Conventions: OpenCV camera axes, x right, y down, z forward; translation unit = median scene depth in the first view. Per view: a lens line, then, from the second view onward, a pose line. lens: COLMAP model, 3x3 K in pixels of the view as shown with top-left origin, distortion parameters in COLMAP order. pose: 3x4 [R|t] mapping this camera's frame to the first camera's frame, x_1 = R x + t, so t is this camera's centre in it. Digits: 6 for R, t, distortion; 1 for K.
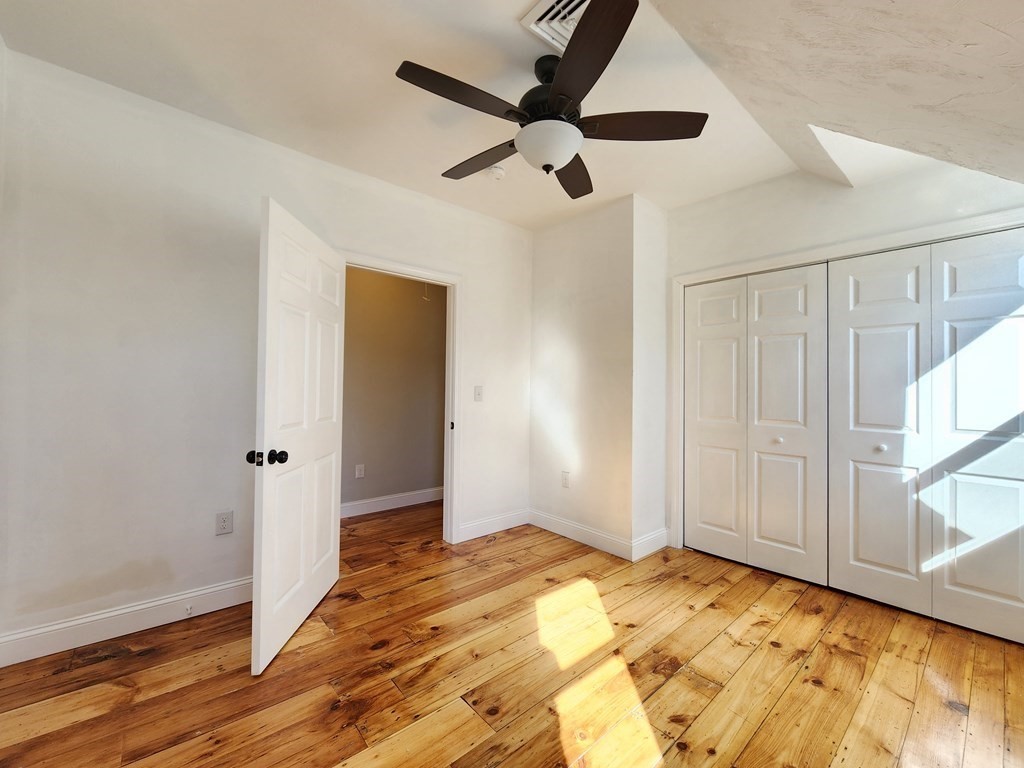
lens RADIAL K [[417.9, 0, 513.5], [0, 417.9, 382.8], [0, 0, 1]] dist [0.000678, 0.000090]
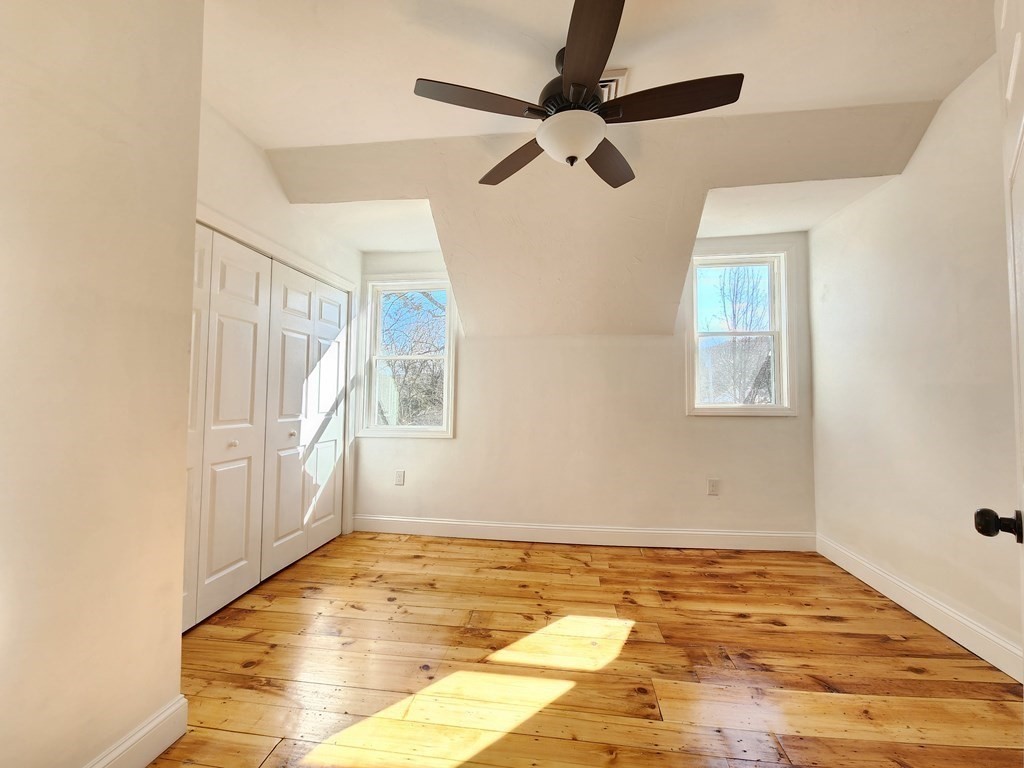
lens RADIAL K [[417.9, 0, 514.7], [0, 417.9, 379.0], [0, 0, 1]] dist [0.000678, 0.000090]
pose [[-0.659755, 0.018873, 0.751244, -0.452613], [-0.019768, 0.998903, -0.042455, 0.040309], [-0.751221, -0.042861, -0.658658, 1.387349]]
